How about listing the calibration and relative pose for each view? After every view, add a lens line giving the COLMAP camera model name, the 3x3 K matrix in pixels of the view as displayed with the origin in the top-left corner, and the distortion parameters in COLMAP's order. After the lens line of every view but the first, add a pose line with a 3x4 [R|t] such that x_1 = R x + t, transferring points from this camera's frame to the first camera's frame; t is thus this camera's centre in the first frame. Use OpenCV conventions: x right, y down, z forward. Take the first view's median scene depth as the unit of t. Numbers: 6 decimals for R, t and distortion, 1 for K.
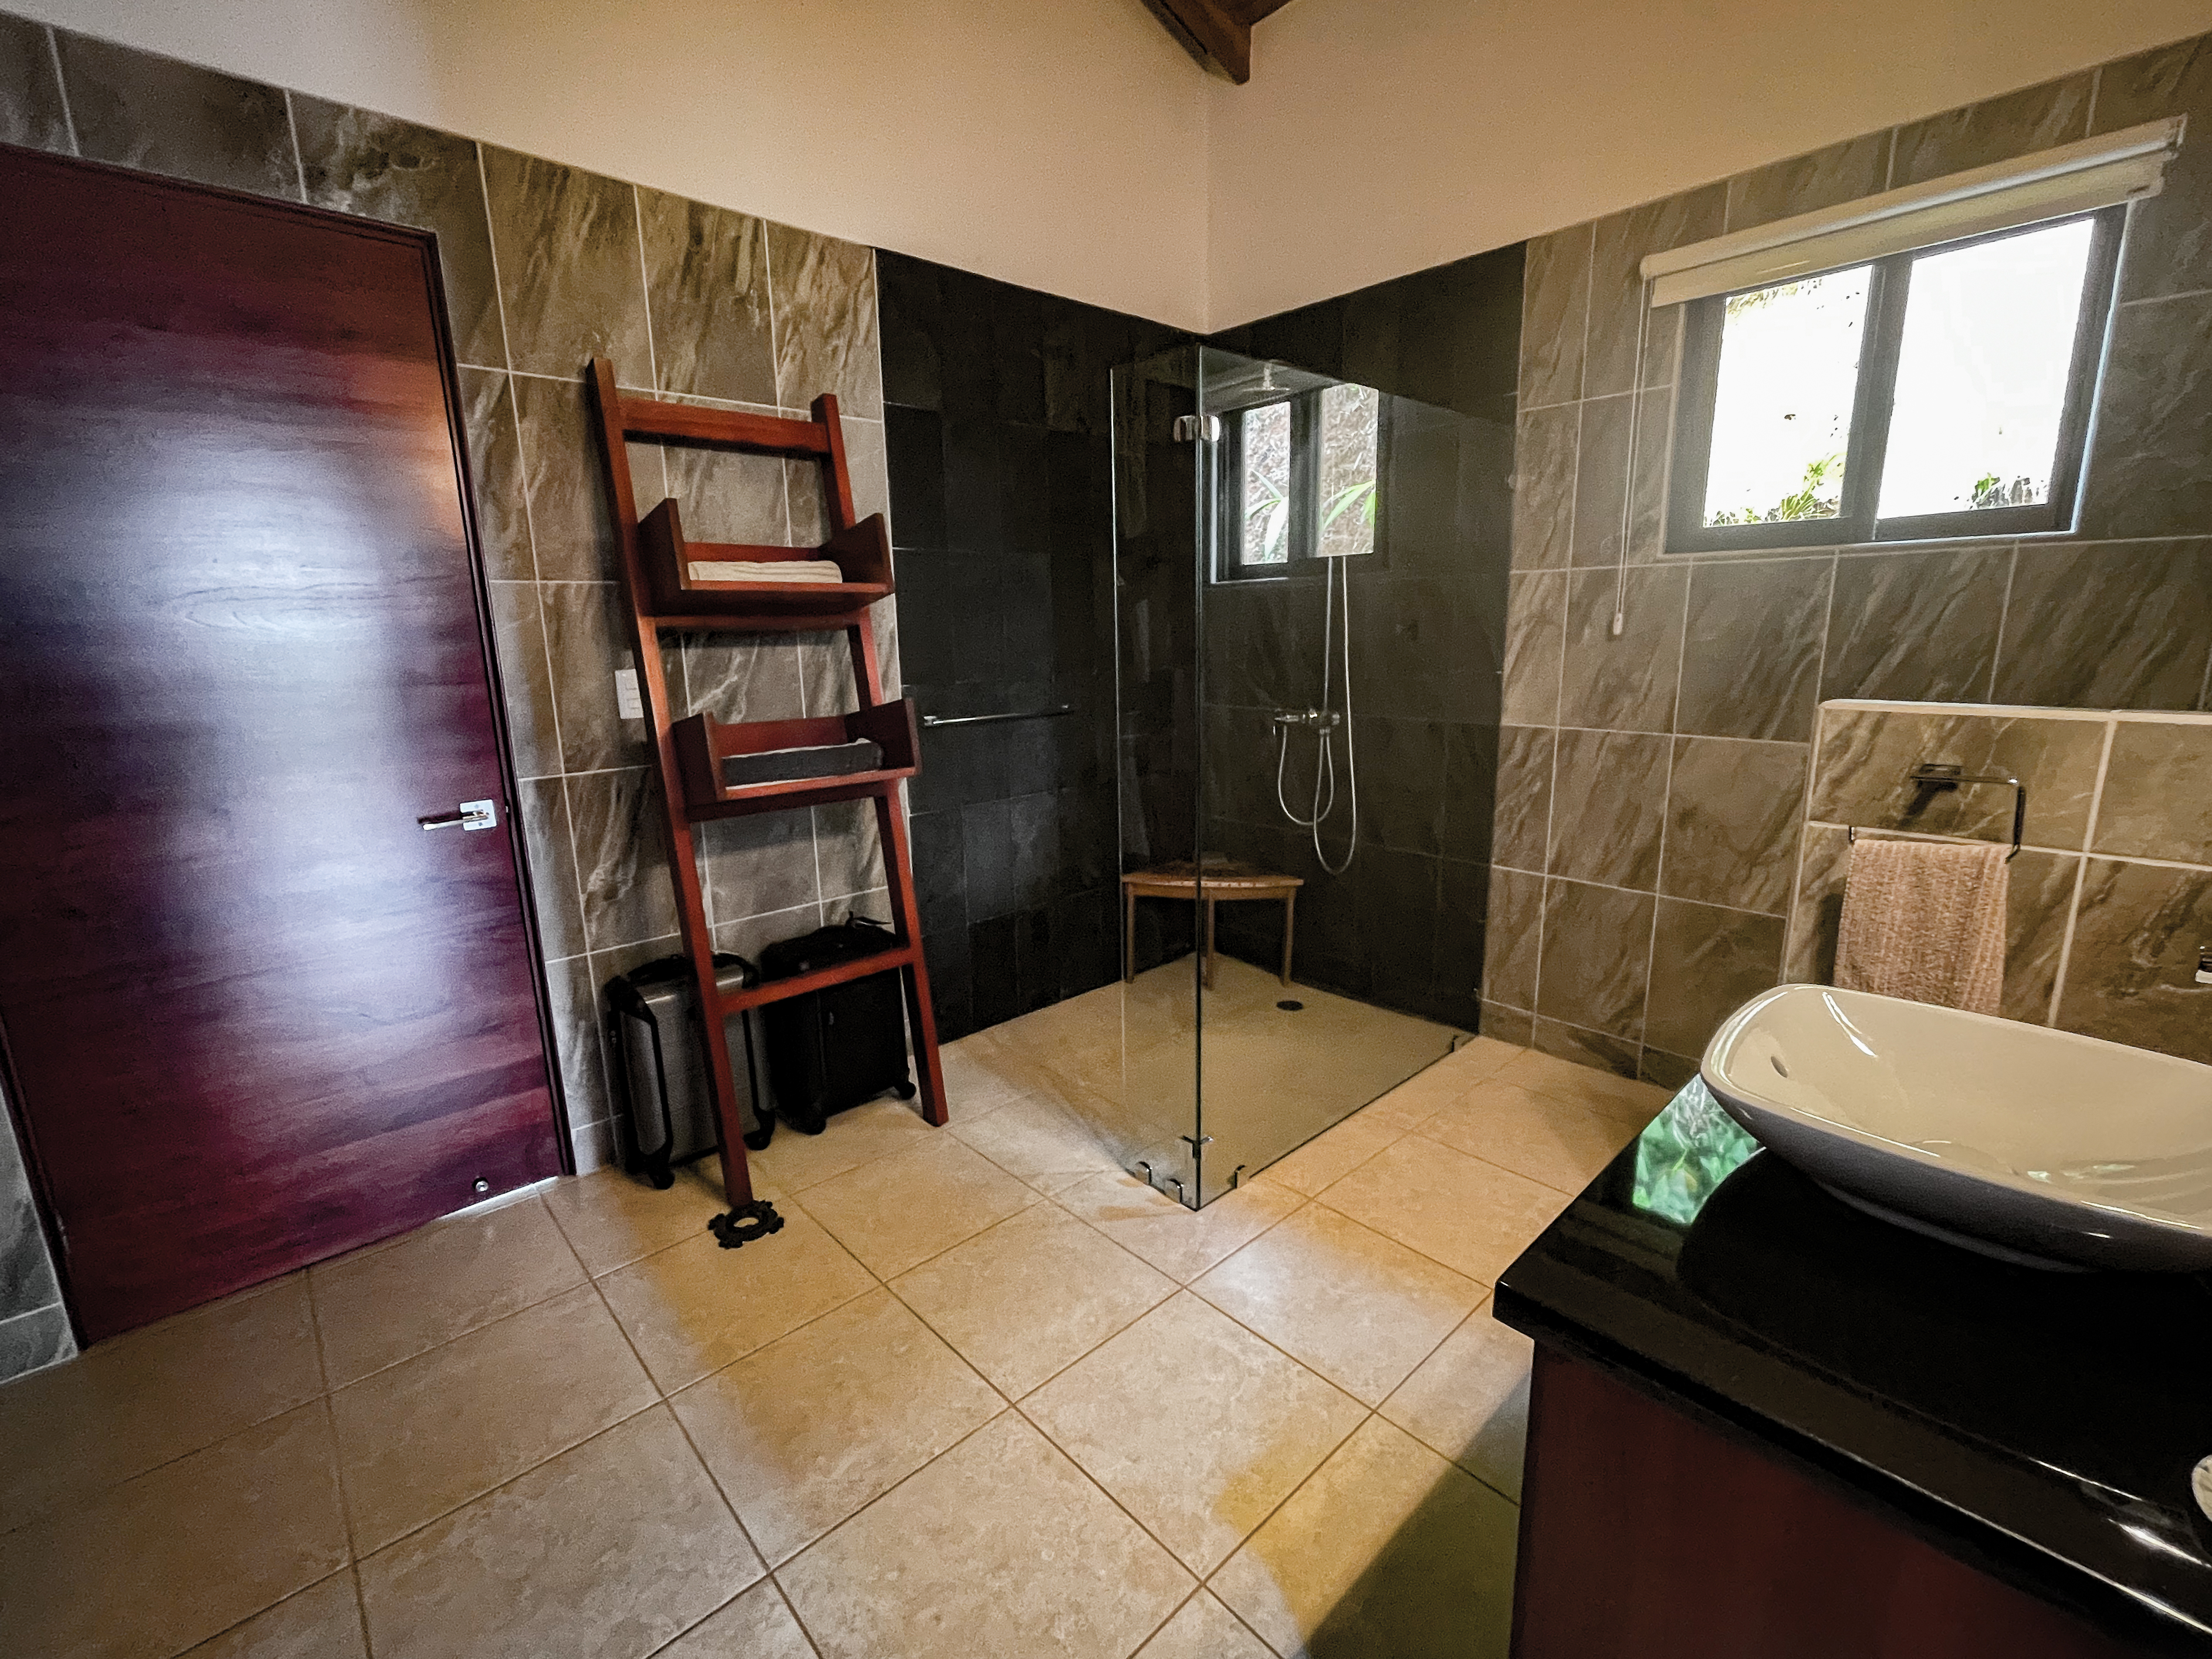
lens RADIAL K [[964.9, 0, 1109.9], [0, 964.9, 823.2], [0, 0, 1]] dist [0.017904, 0.000547]
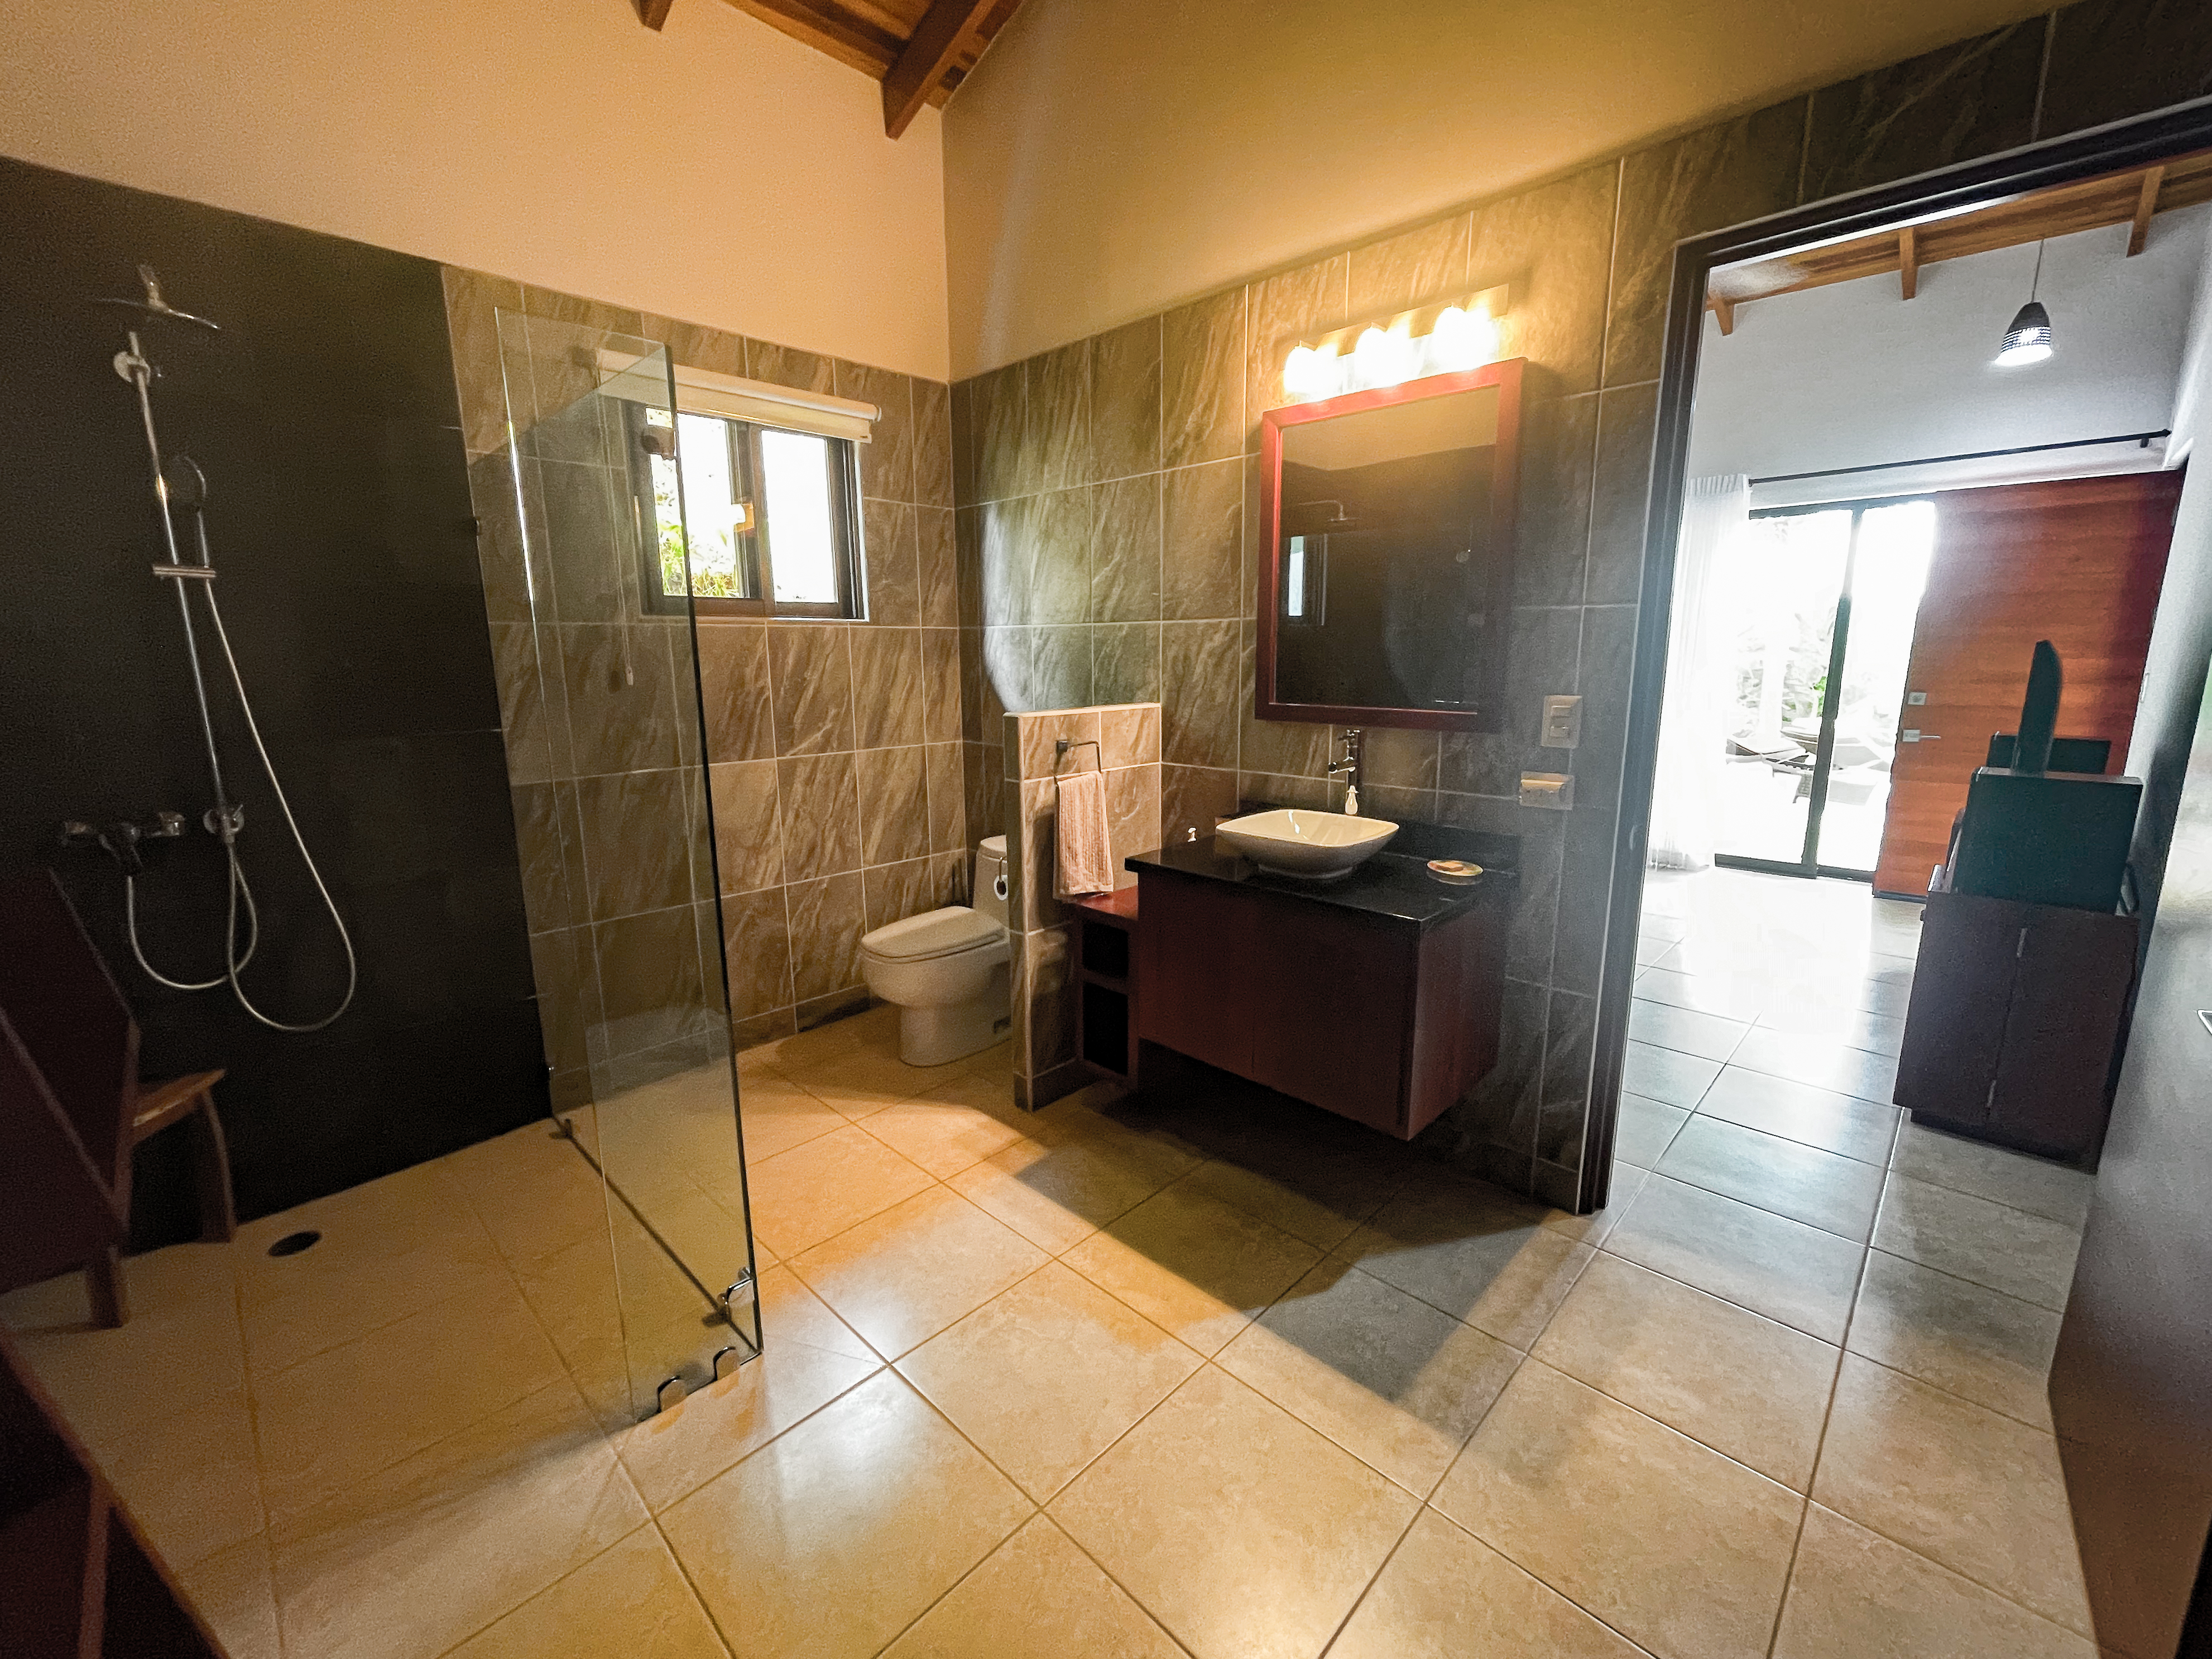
lens RADIAL K [[897.4, 0, 1096.5], [0, 897.4, 839.8], [0, 0, 1]] dist [-0.002833, 0.000755]
pose [[-0.028913, -0.191066, 0.981151, -0.563051], [0.218343, 0.956651, 0.192730, -0.115432], [-0.975444, 0.219800, 0.014059, 0.547129]]
